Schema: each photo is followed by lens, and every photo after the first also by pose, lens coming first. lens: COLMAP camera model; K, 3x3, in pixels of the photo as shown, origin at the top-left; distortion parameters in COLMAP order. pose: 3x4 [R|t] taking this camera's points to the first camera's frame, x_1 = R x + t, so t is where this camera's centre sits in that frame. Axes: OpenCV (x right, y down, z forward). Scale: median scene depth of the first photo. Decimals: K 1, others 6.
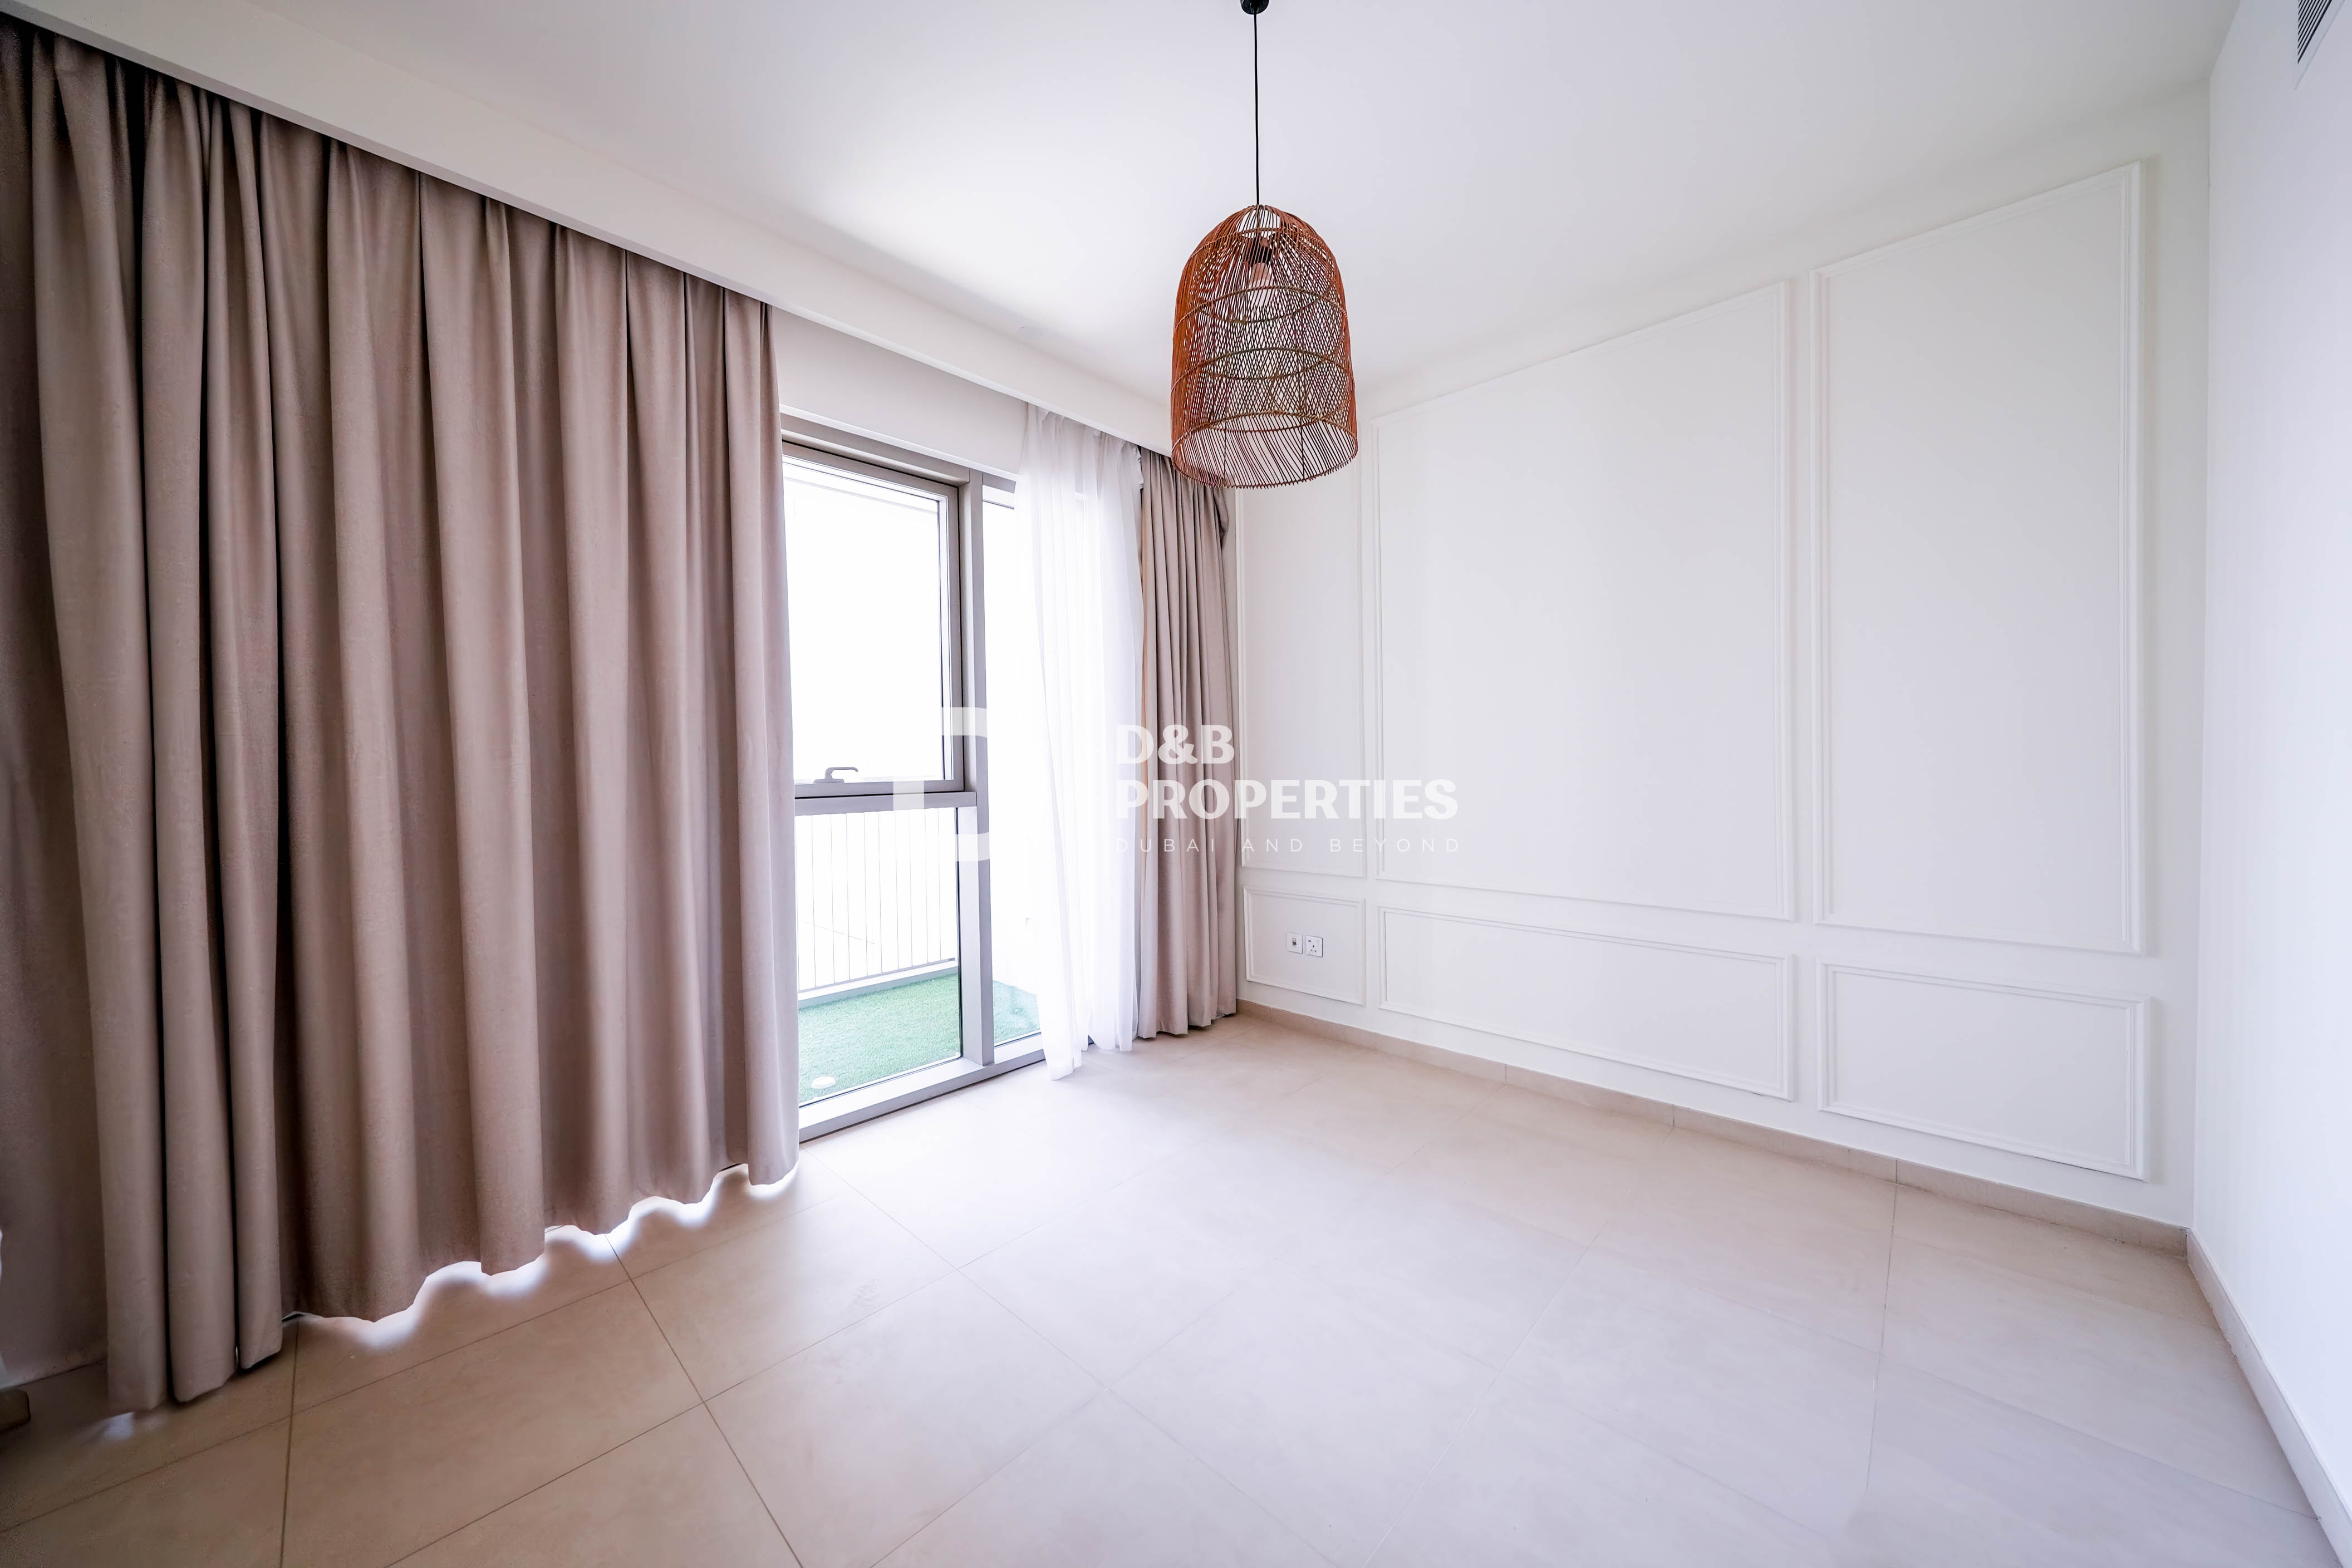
lens RADIAL K [[807.1, 0, 1183.6], [0, 807.1, 777.6], [0, 0, 1]] dist [-0.002997, 0.000064]
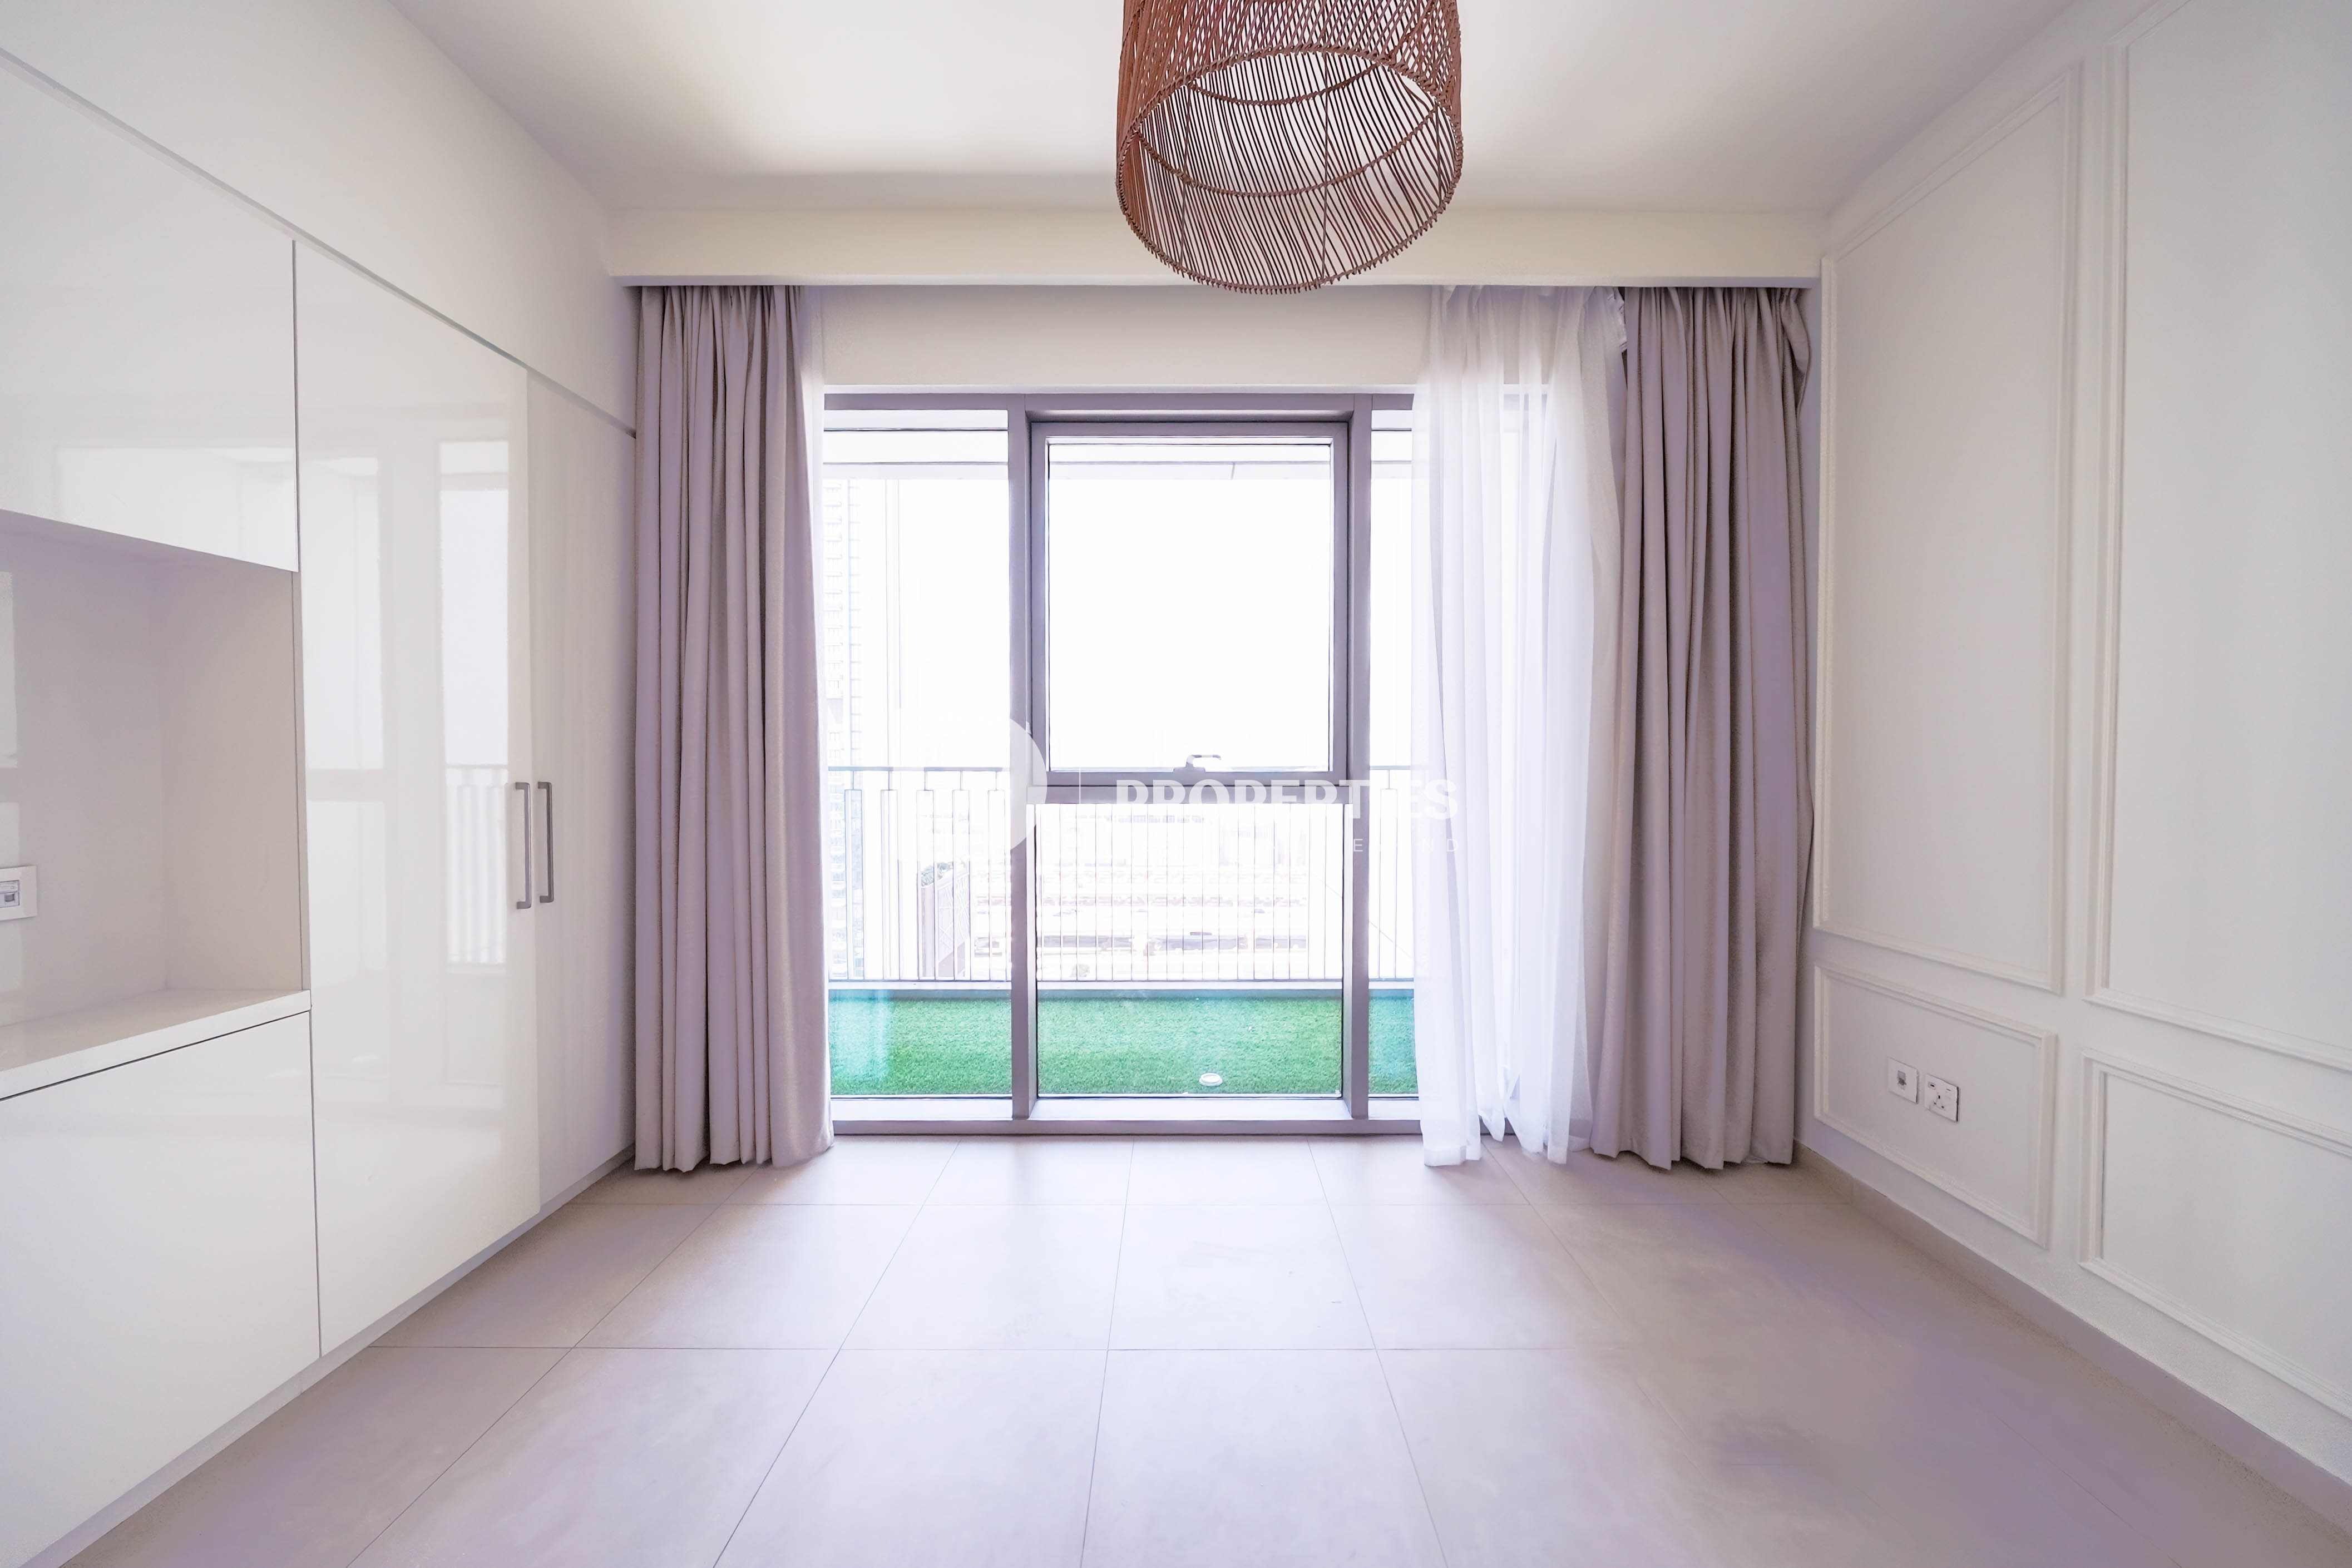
lens RADIAL K [[841.5, 0, 1181.3], [0, 841.5, 772.6], [0, 0, 1]] dist [0.000279, 0.000113]
pose [[0.685675, 0.030838, -0.727254, 0.245517], [-0.022522, 0.999523, 0.021149, -0.010197], [0.727559, 0.001878, 0.686042, 0.273874]]
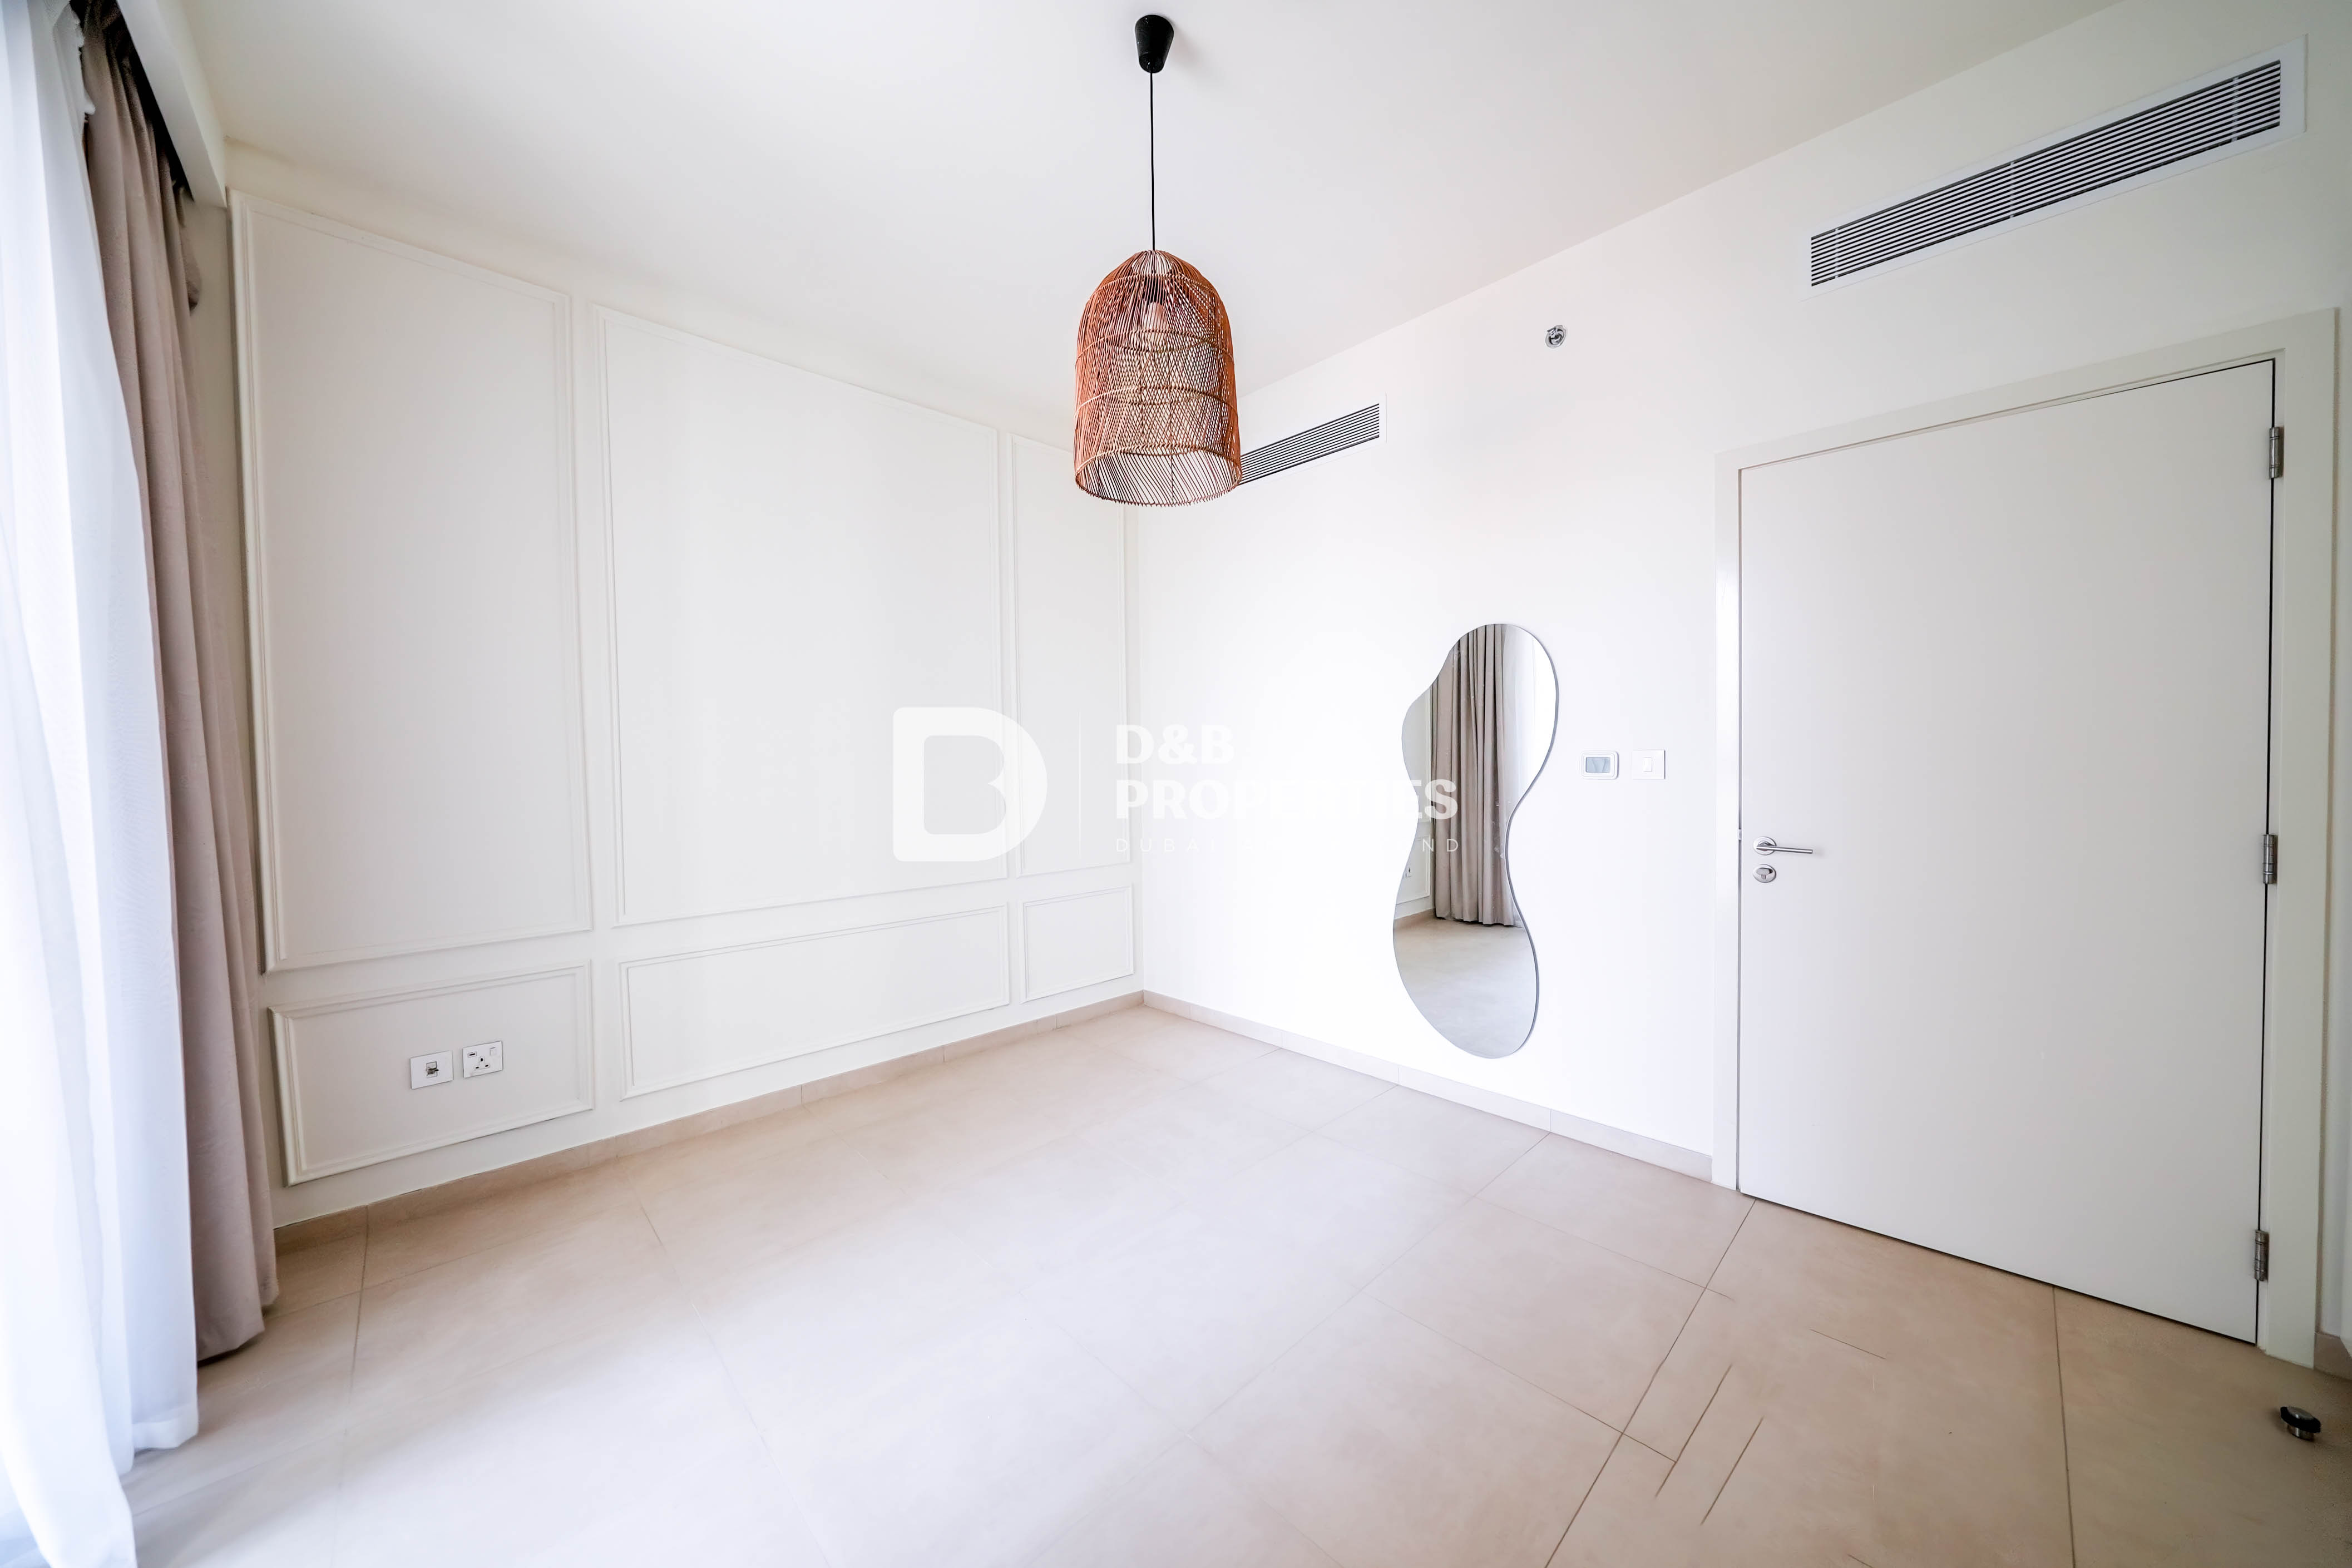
lens RADIAL K [[807.1, 0, 1183.6], [0, 807.1, 777.6], [0, 0, 1]] dist [-0.002997, 0.000064]
pose [[0.052624, -0.011805, 0.998545, -0.497170], [0.028176, 0.999550, 0.010332, -0.003806], [-0.998217, 0.027592, 0.052933, 0.465393]]
